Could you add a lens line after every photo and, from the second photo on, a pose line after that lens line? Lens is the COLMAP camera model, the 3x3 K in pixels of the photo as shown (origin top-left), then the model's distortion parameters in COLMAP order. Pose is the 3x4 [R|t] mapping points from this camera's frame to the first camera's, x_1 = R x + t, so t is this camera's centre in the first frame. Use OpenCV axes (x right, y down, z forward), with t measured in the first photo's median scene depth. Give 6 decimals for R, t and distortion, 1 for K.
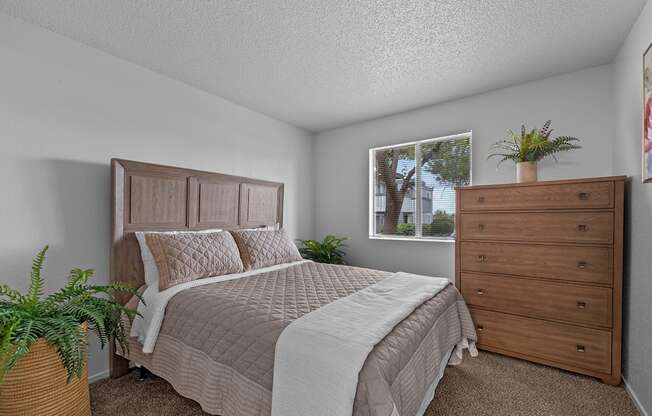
lens RADIAL K [[278.3, 0, 327.0], [0, 278.3, 220.6], [0, 0, 1]] dist [-0.000075, -0.000006]
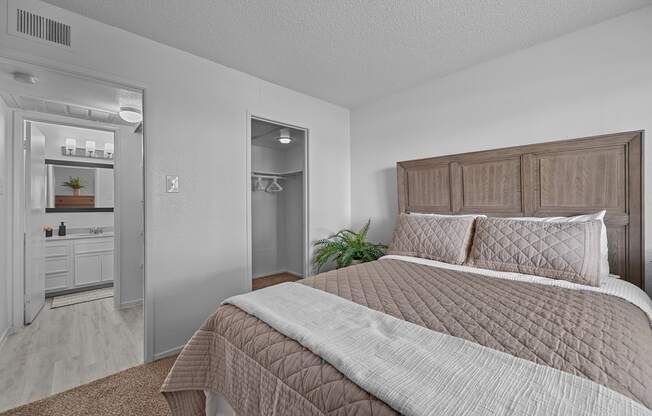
lens RADIAL K [[263.6, 0, 328.9], [0, 263.6, 203.2], [0, 0, 1]] dist [-0.000601, 0.000000]
pose [[-0.159589, 0.005121, -0.987170, 0.557670], [-0.005752, 0.999965, 0.006117, -0.009420], [0.987167, 0.006655, -0.159554, 0.714135]]
